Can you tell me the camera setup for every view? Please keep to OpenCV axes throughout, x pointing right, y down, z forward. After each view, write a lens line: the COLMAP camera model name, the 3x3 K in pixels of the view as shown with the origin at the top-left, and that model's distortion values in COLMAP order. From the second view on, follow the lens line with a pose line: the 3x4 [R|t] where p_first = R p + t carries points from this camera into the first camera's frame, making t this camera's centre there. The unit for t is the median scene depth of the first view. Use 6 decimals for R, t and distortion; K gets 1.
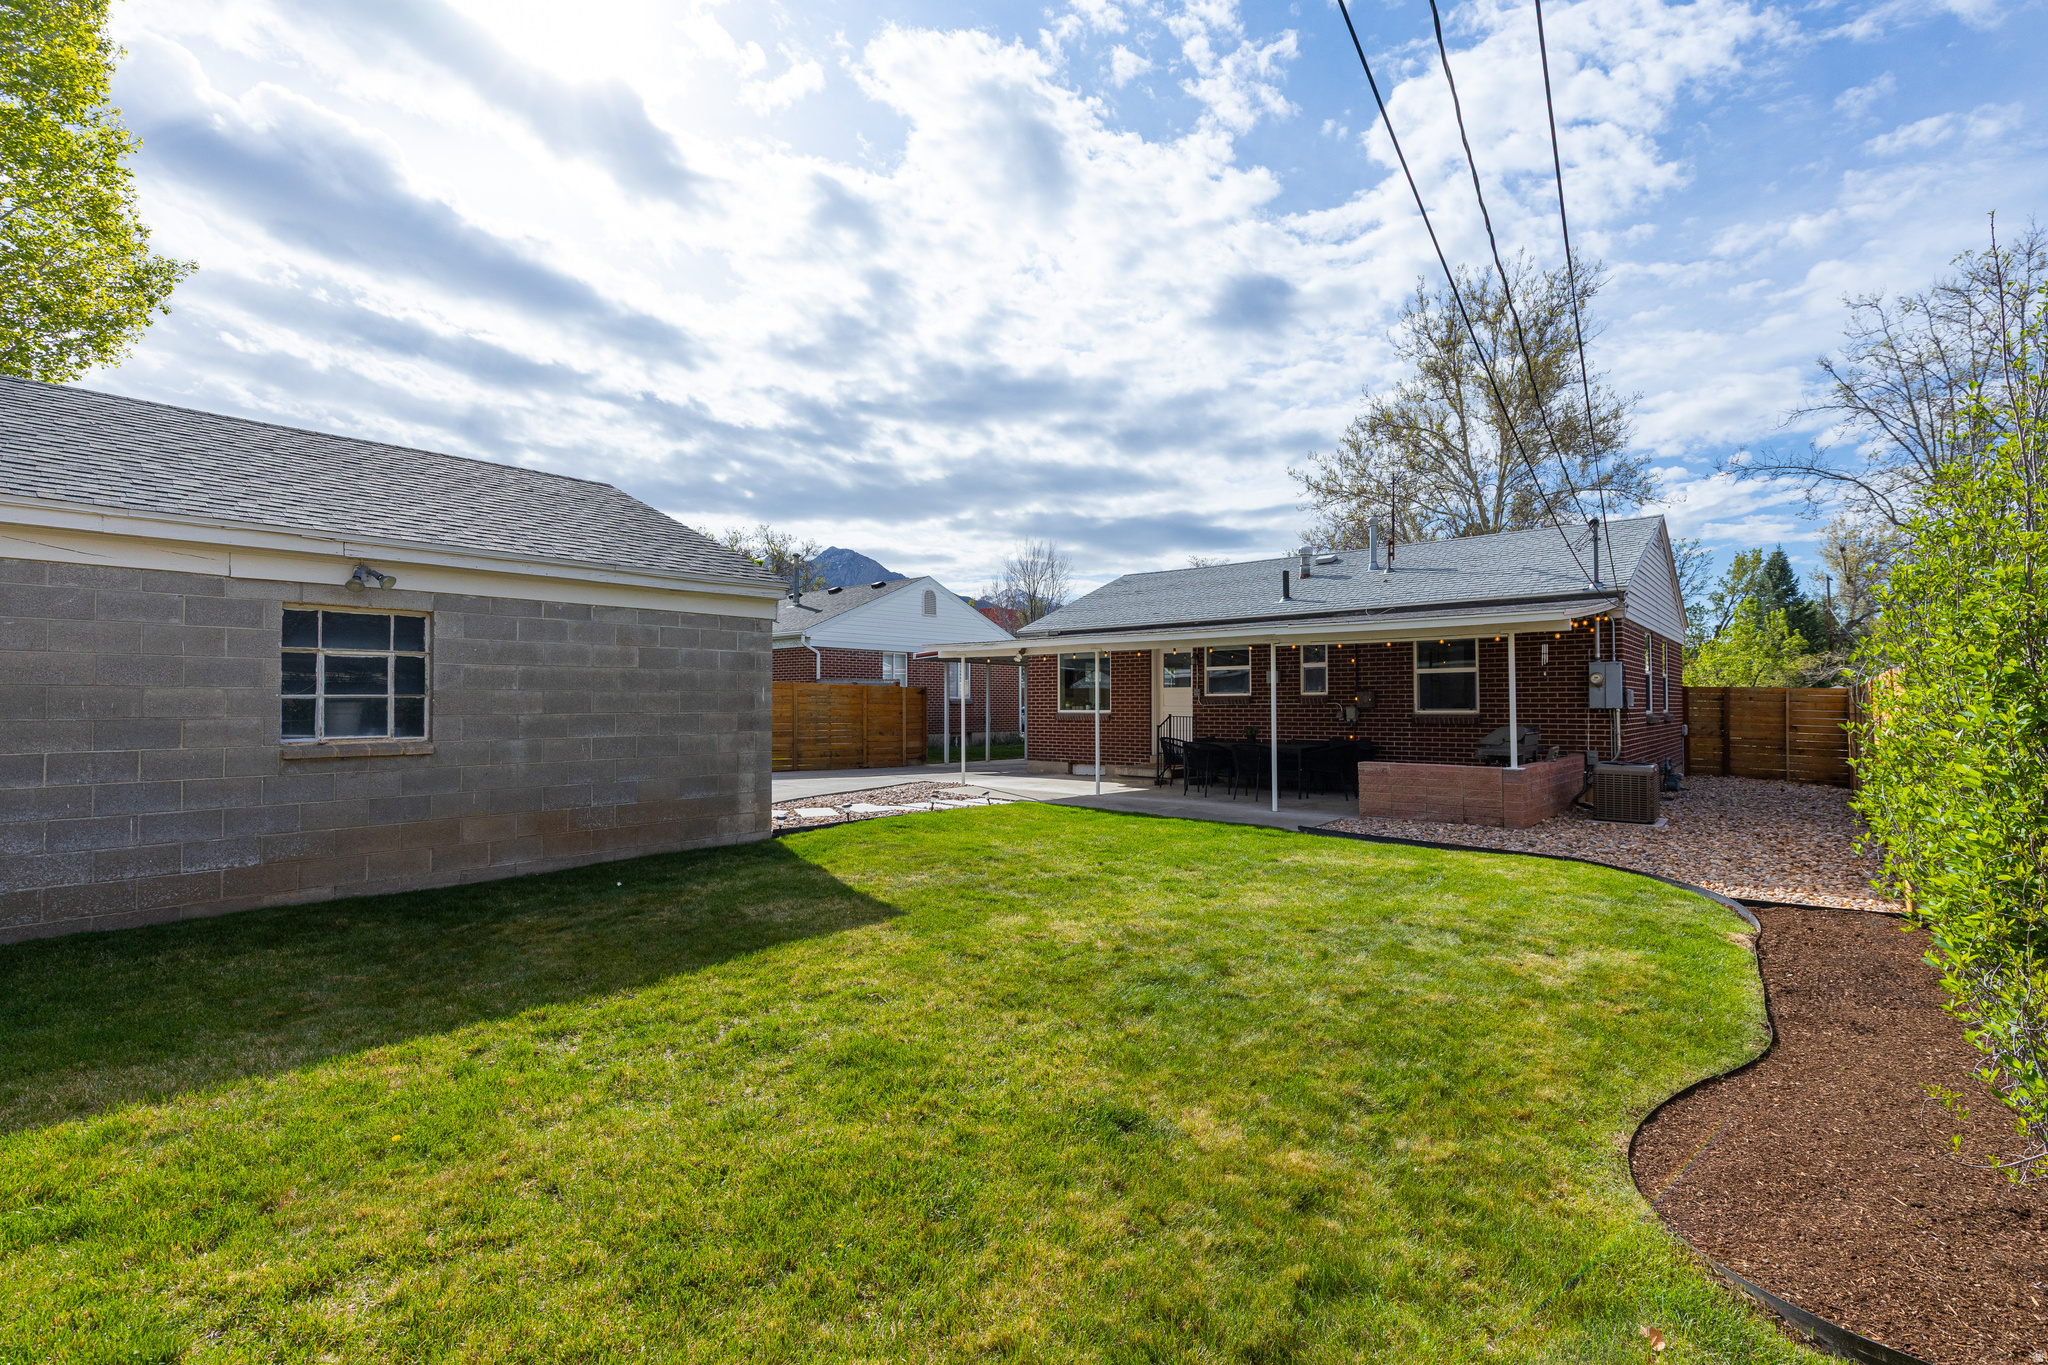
lens RADIAL K [[948.4, 0, 1016.7], [0, 948.4, 680.9], [0, 0, 1]] dist [0.007049, -0.000096]
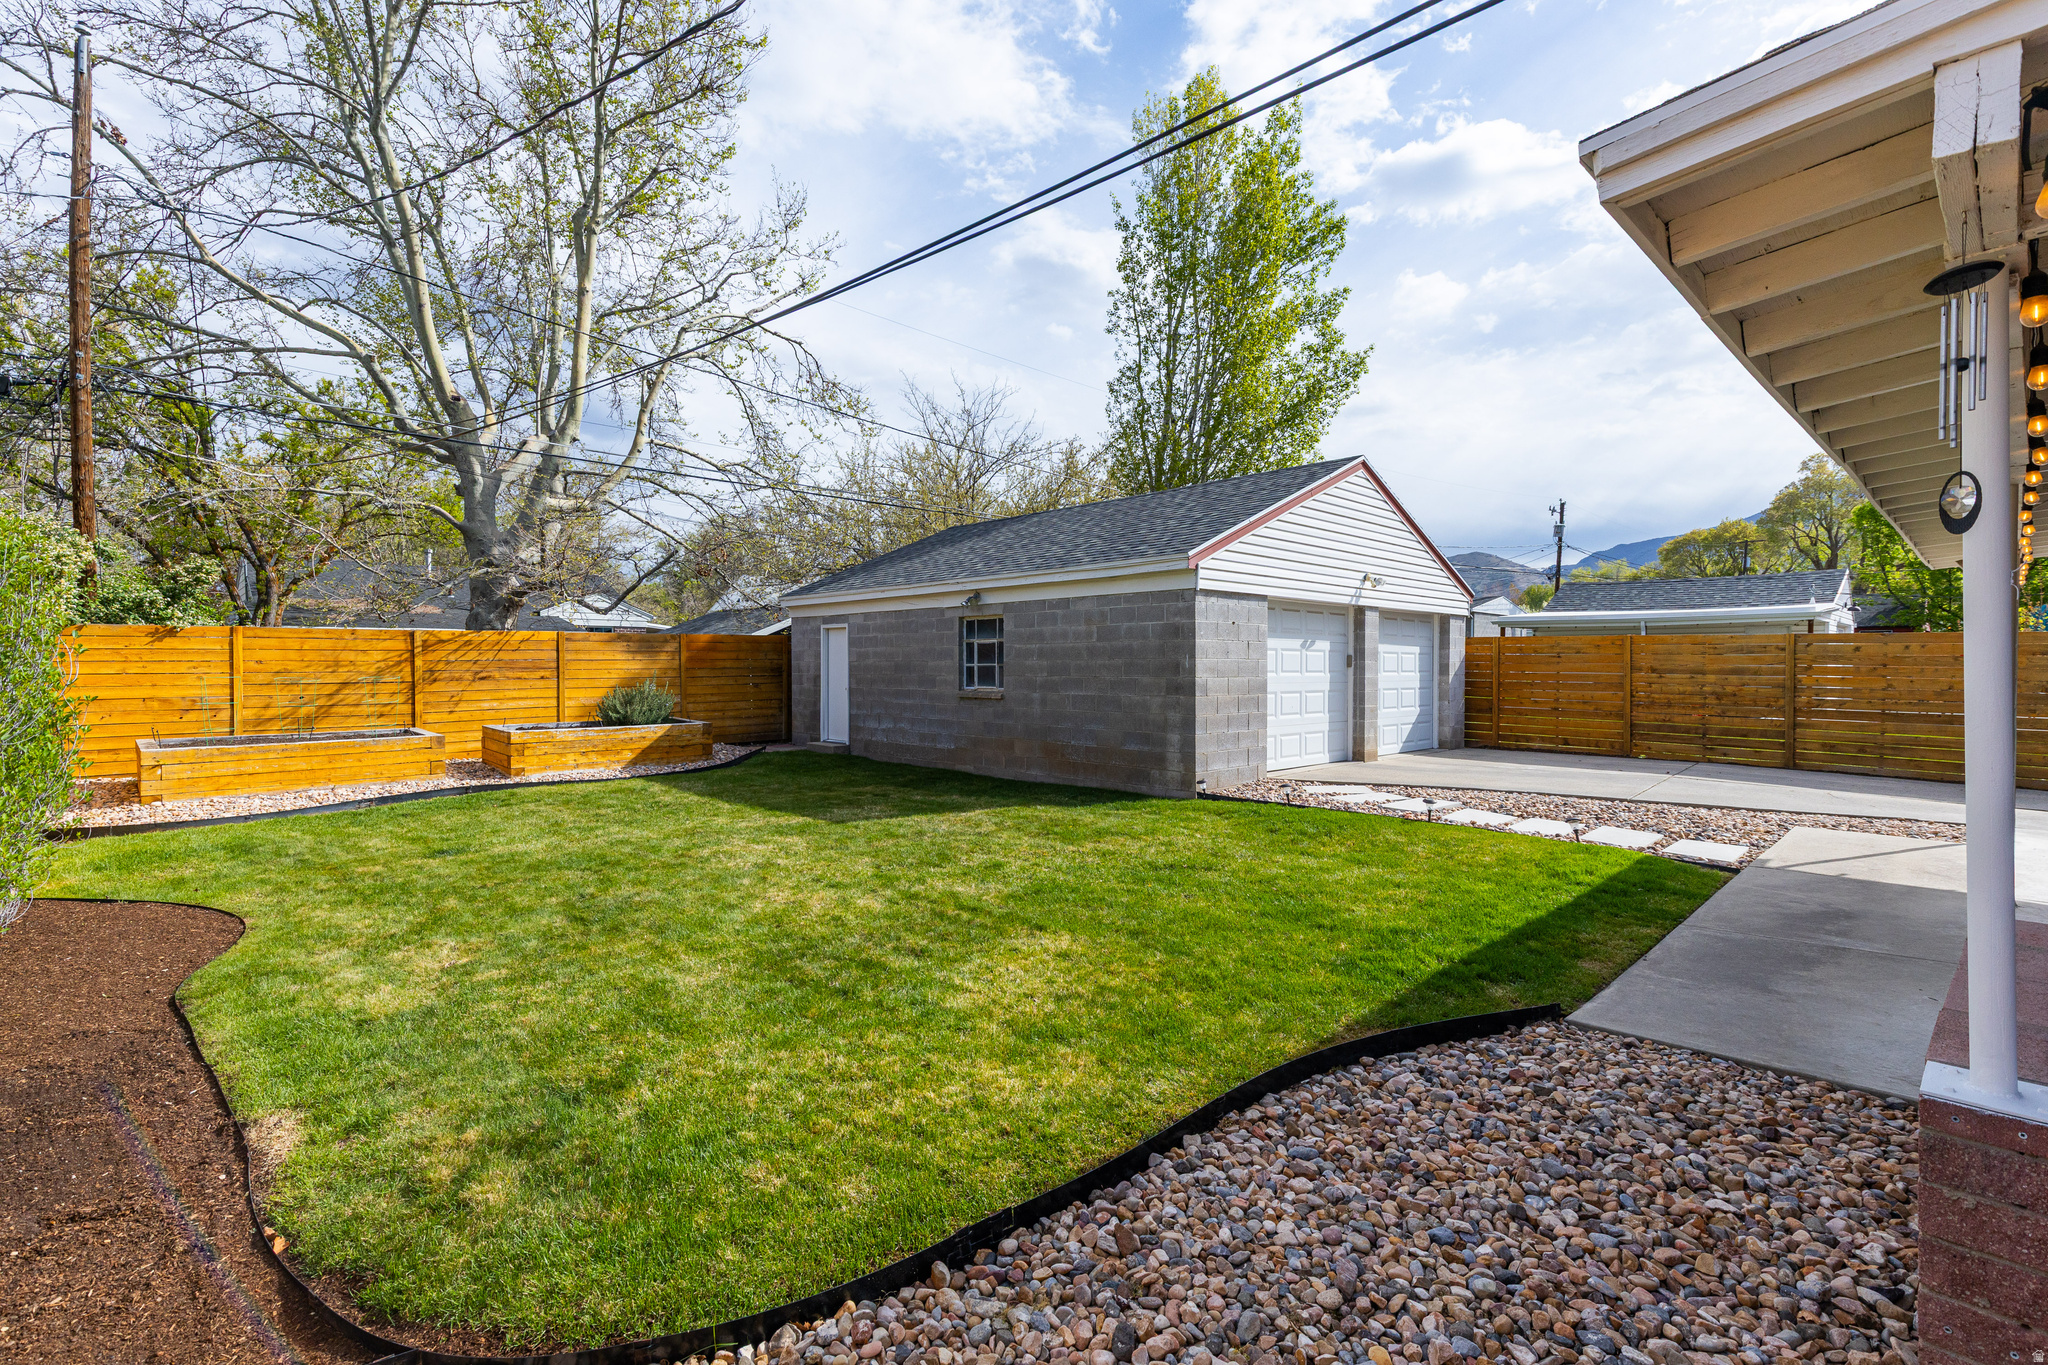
lens RADIAL K [[948.4, 0, 1021.0], [0, 948.4, 672.9], [0, 0, 1]] dist [0.007049, -0.000096]
pose [[-0.093925, 0.009541, -0.995534, 0.801734], [0.023987, 0.999685, 0.007318, 0.014976], [0.995290, -0.023193, -0.094124, 0.920299]]
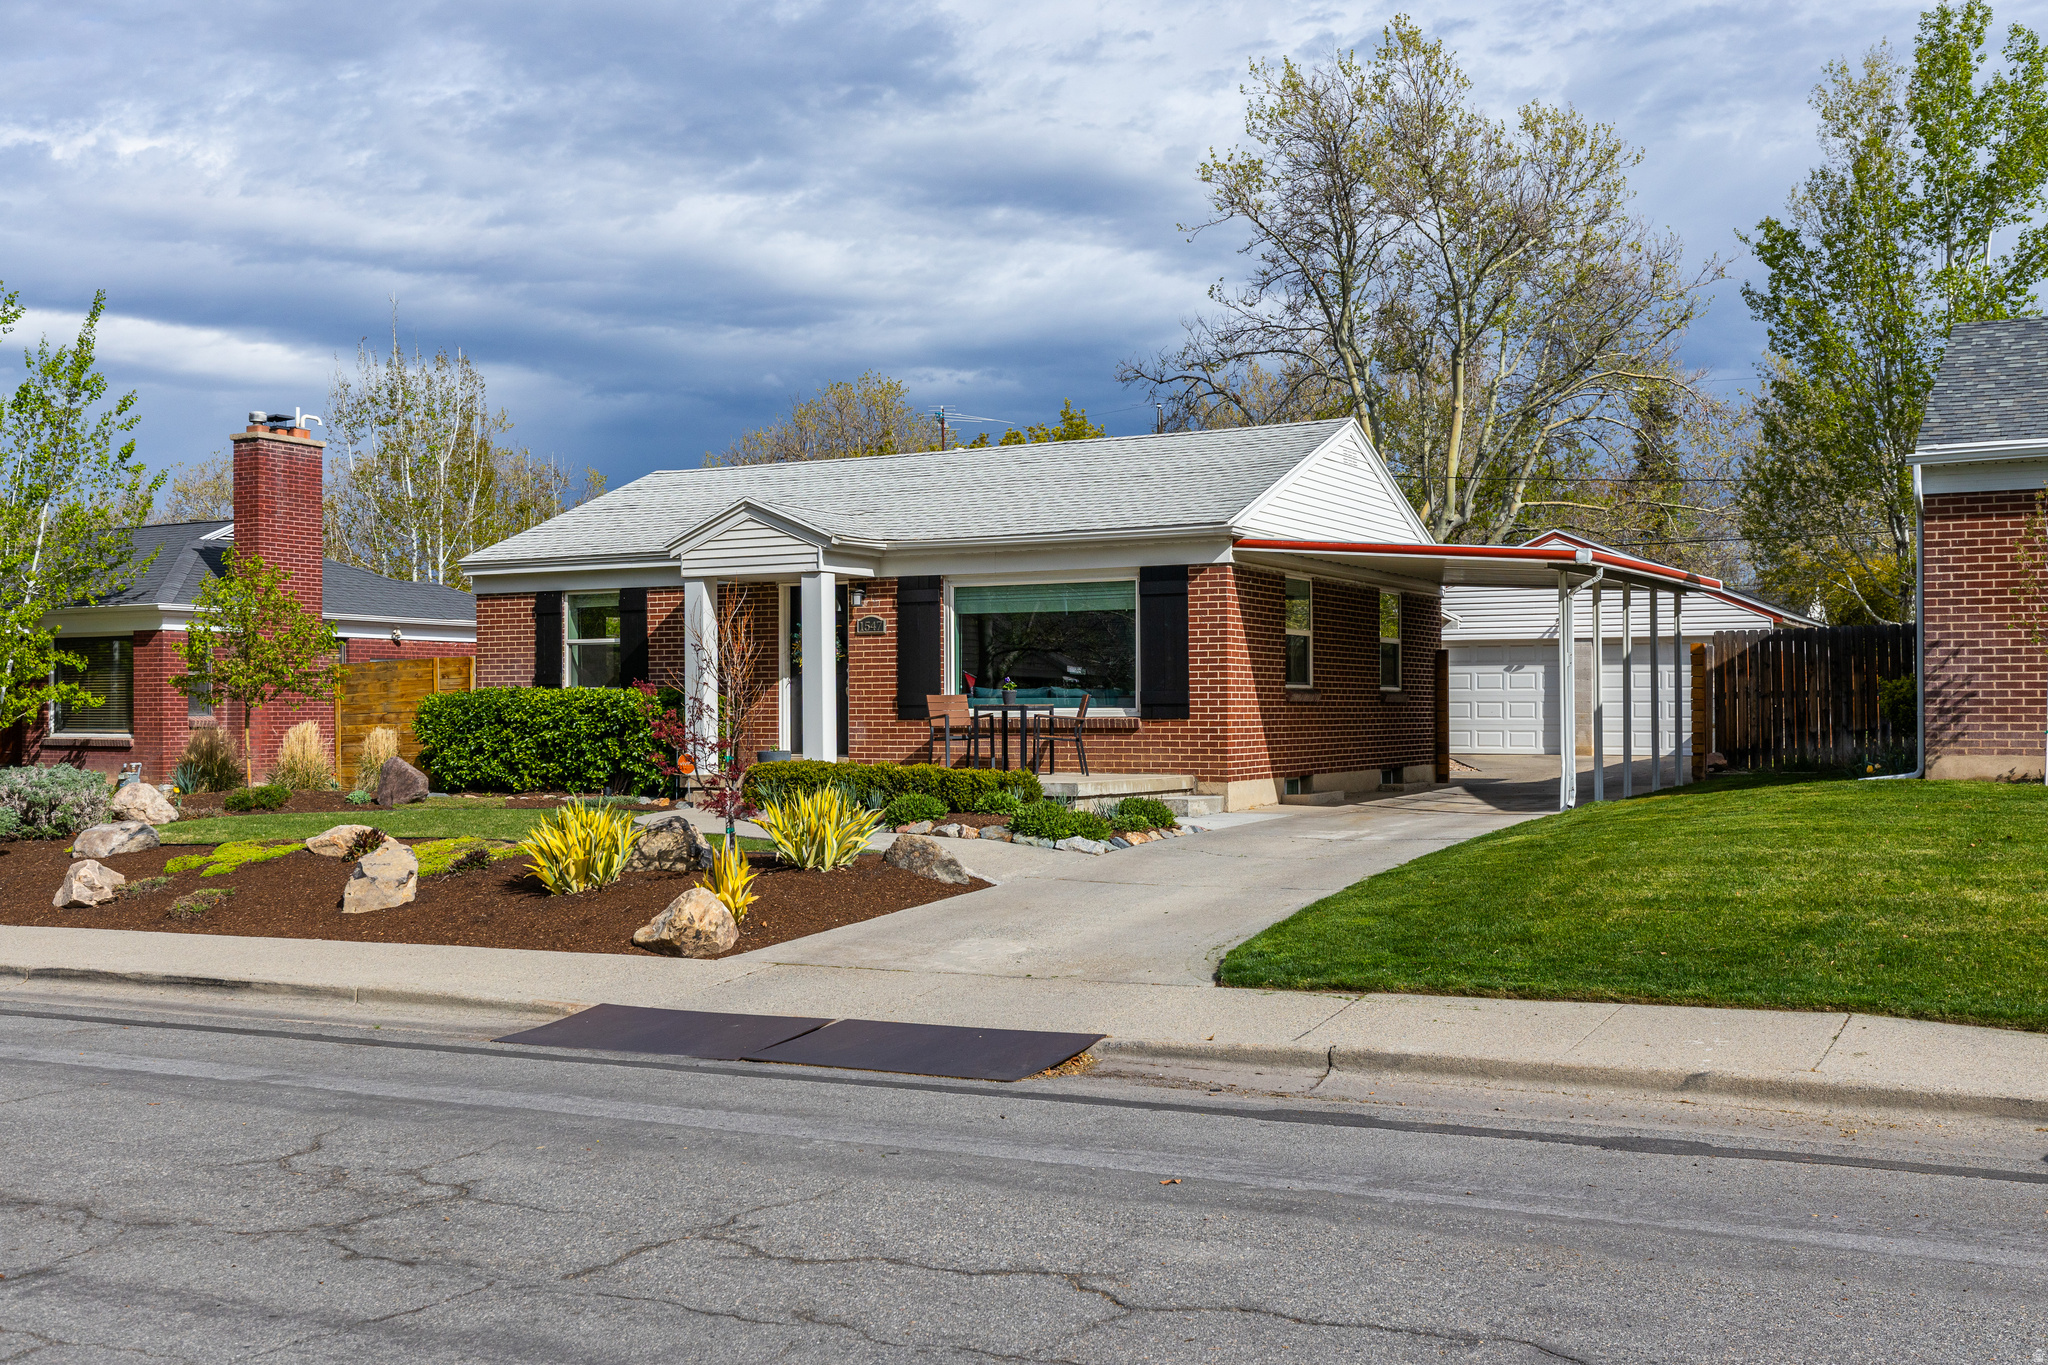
lens RADIAL K [[2000.0, 0, 997.4], [0, 2000.0, 696.1], [0, 0, 1]] dist [0.009715, 0.000000]
pose [[-0.979166, 0.001559, -0.203054, 1.247913], [0.008848, 0.999348, -0.034994, 0.172669], [0.202867, -0.036062, -0.978542, 4.733700]]
